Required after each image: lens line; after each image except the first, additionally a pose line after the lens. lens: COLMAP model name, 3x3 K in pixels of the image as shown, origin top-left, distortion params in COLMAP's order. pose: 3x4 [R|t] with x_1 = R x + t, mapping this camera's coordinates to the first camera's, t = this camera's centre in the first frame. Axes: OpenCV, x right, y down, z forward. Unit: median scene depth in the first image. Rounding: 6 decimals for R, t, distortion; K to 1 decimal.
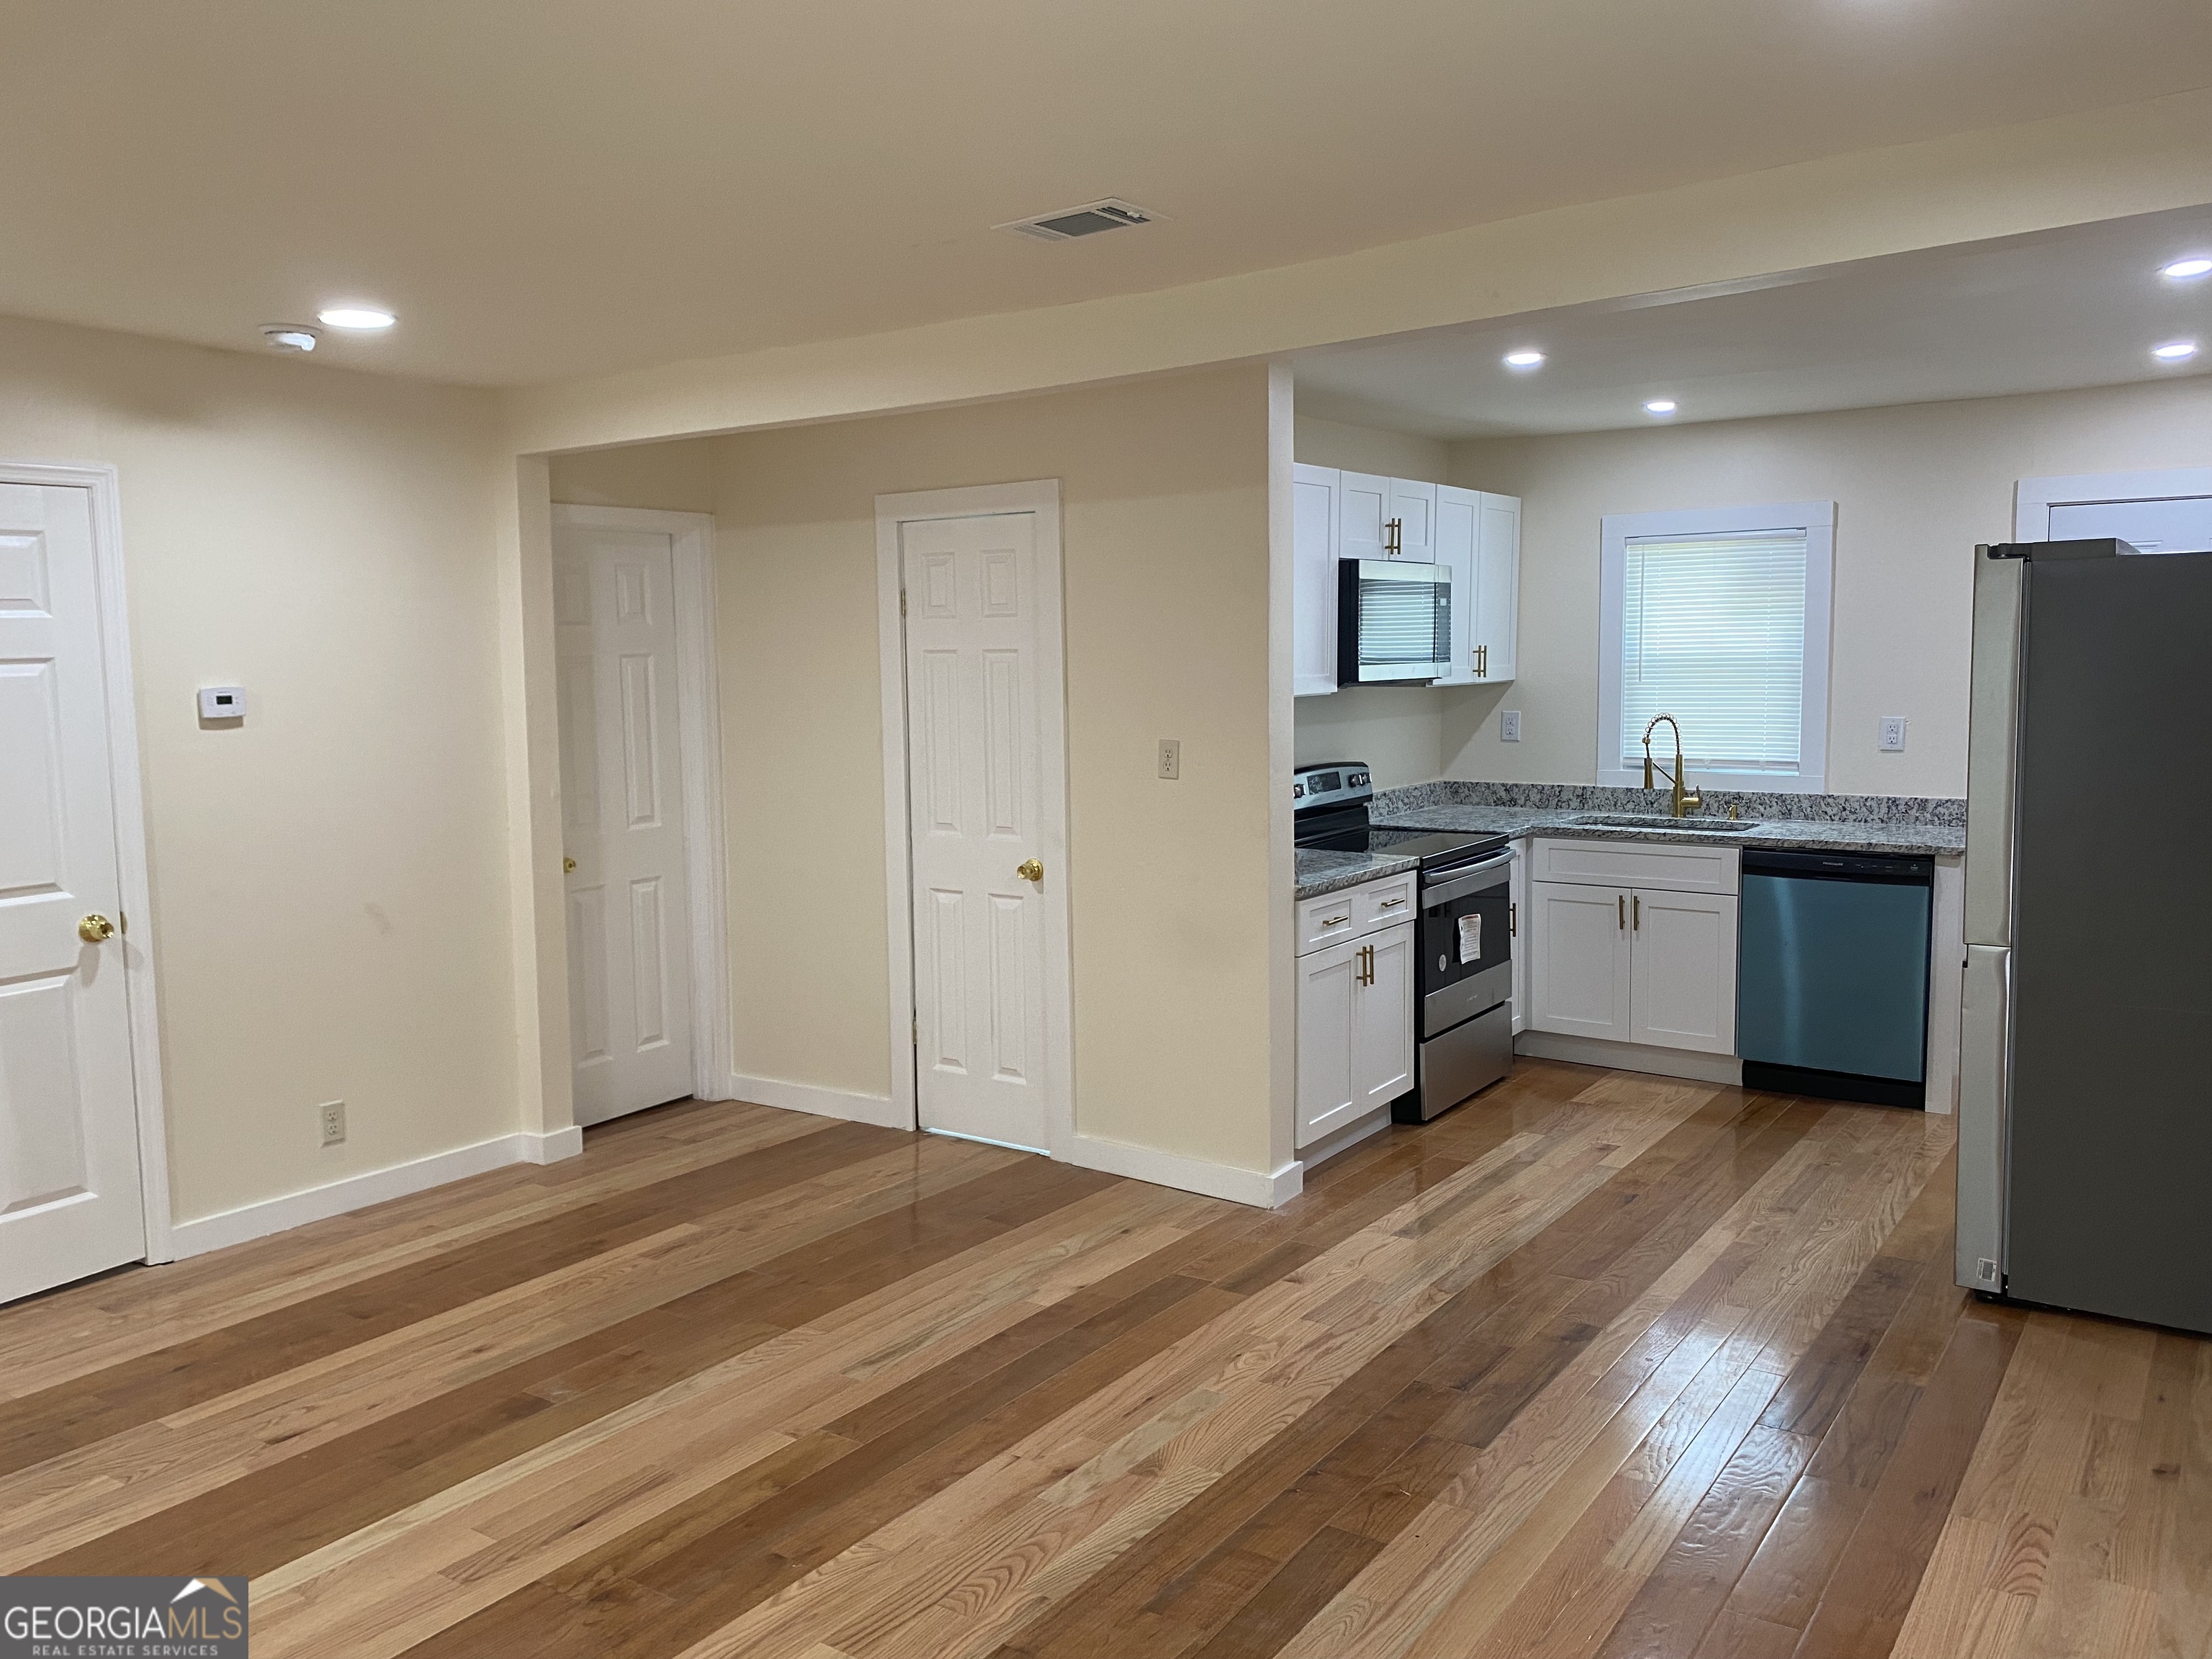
lens RADIAL K [[1674.3, 0, 1107.5], [0, 1674.3, 787.2], [0, 0, 1]] dist [0.068158, -0.070766]
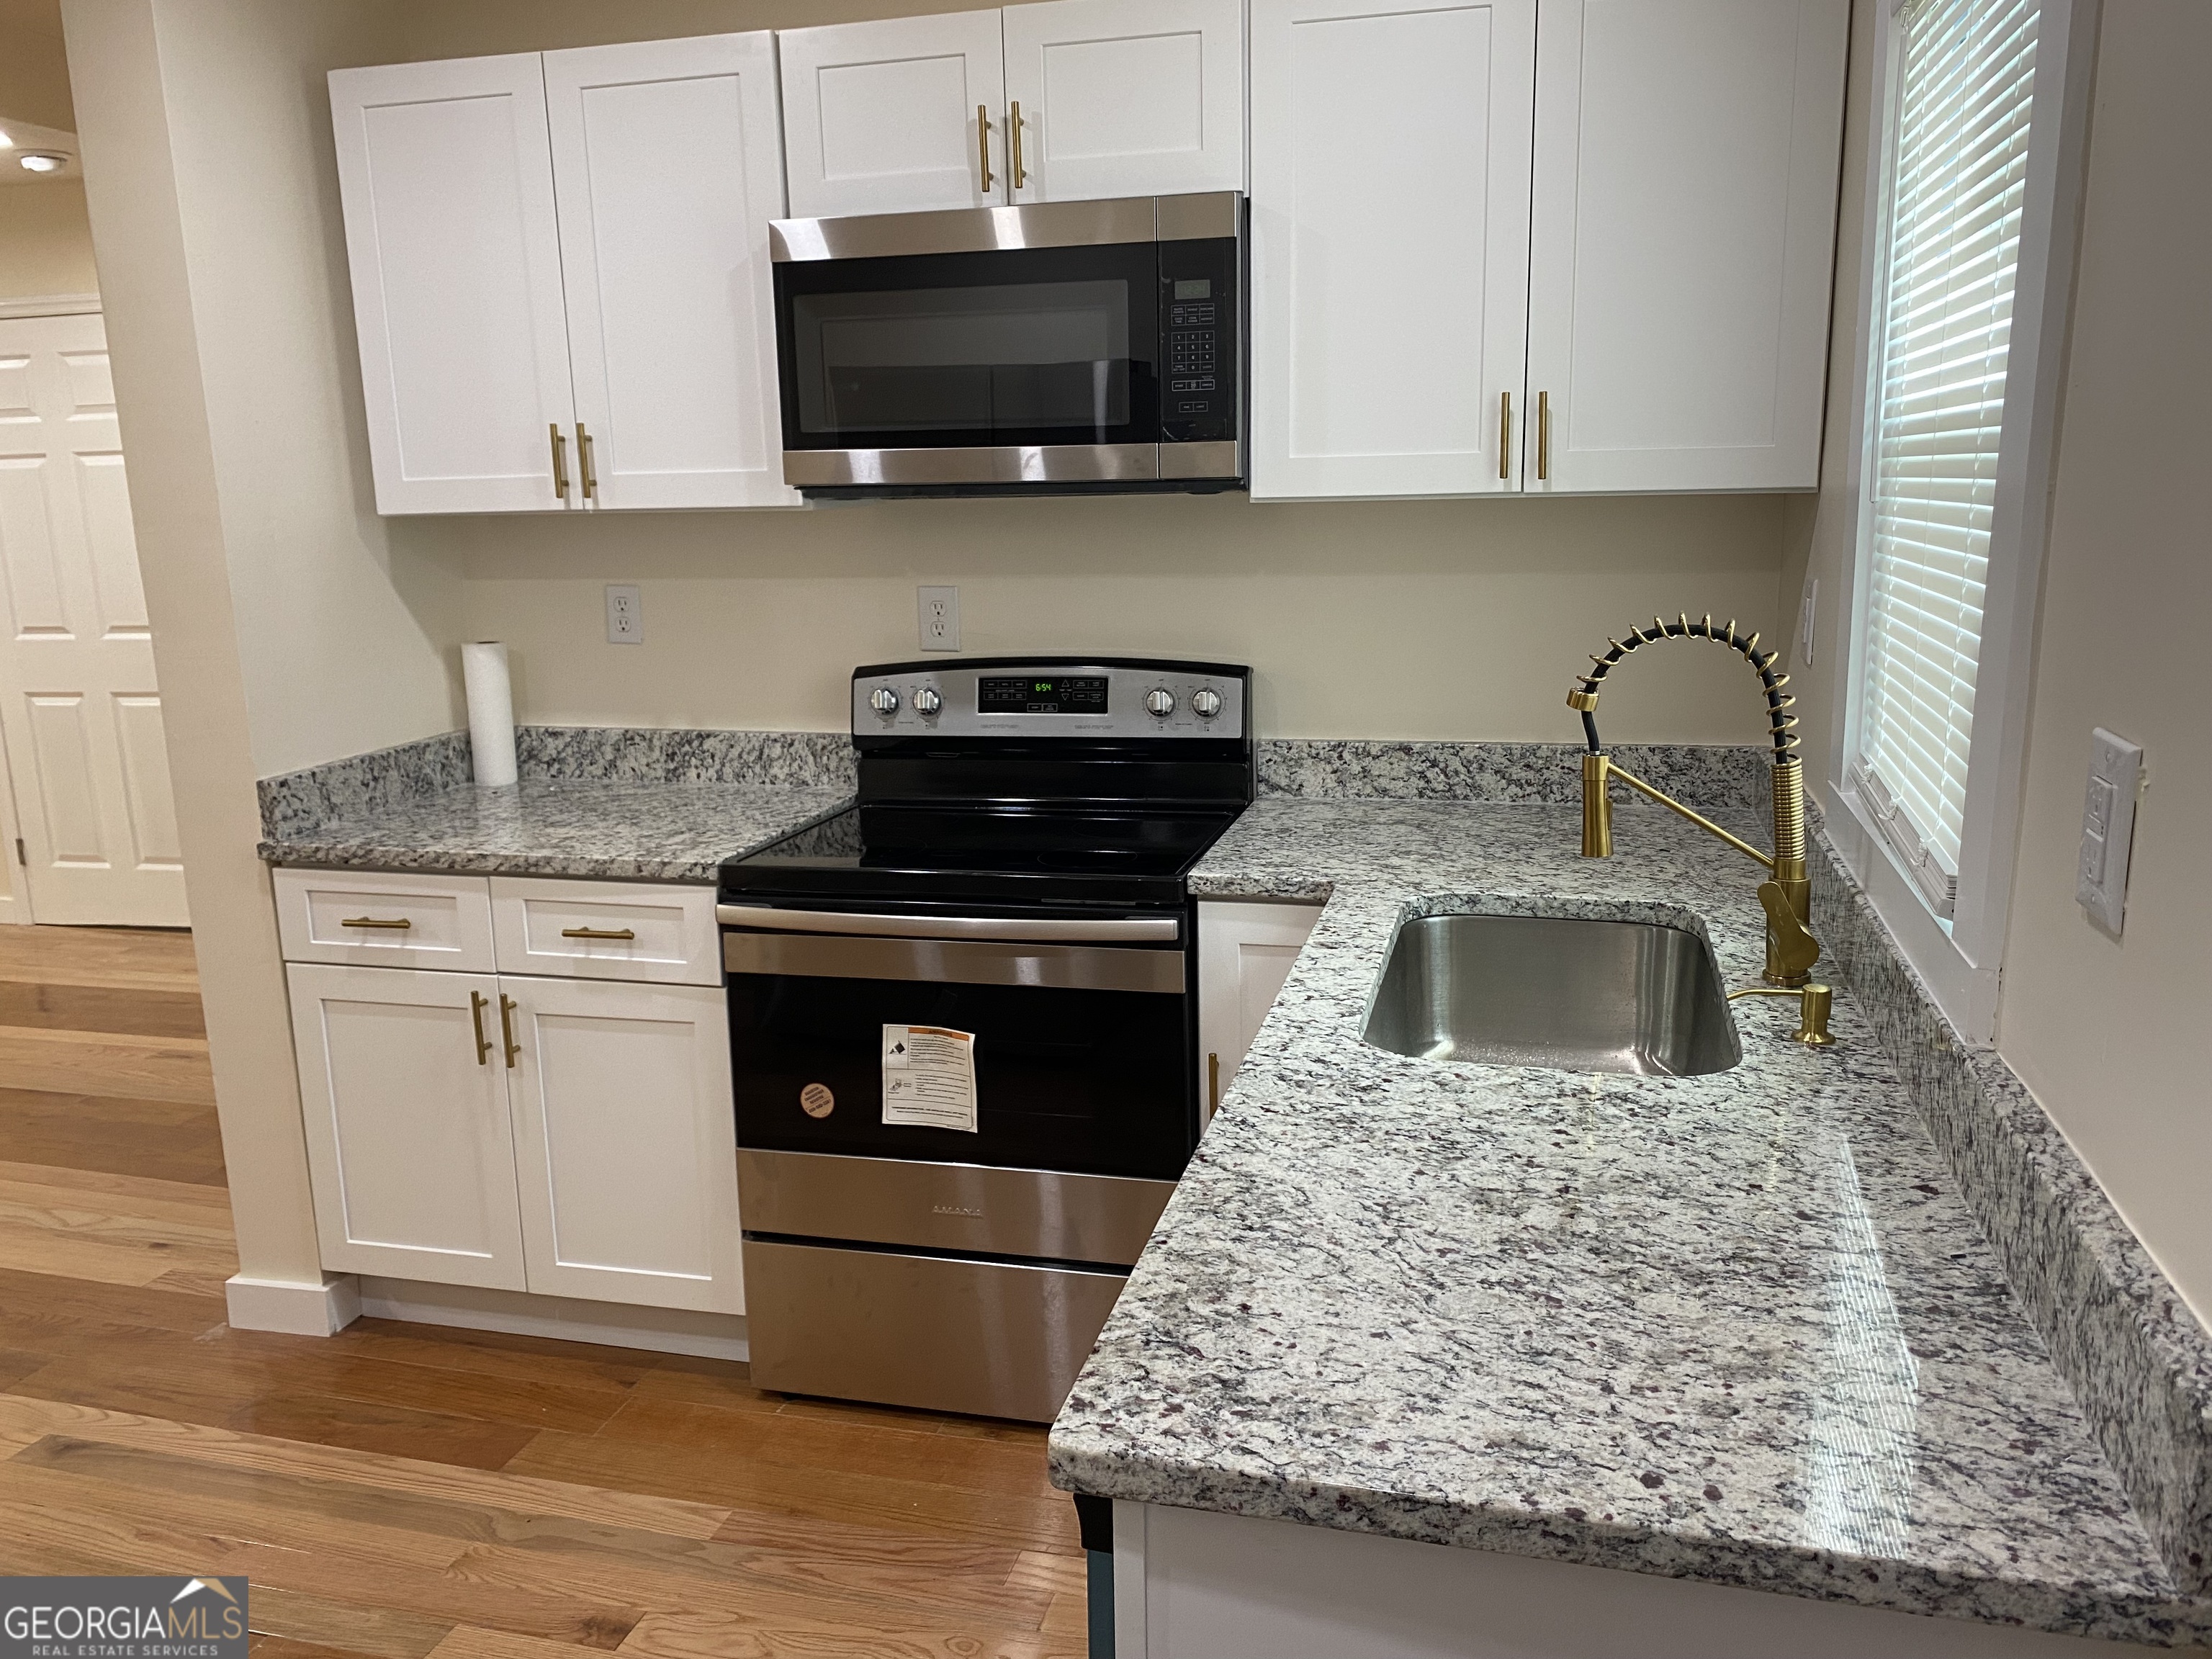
lens RADIAL K [[1674.3, 0, 1111.5], [0, 1674.3, 808.4], [0, 0, 1]] dist [0.068158, -0.070766]
pose [[0.348505, 0.186874, -0.918489, 0.800877], [-0.062160, 0.982374, 0.176287, -0.077771], [0.935244, -0.004343, 0.353978, 1.132657]]
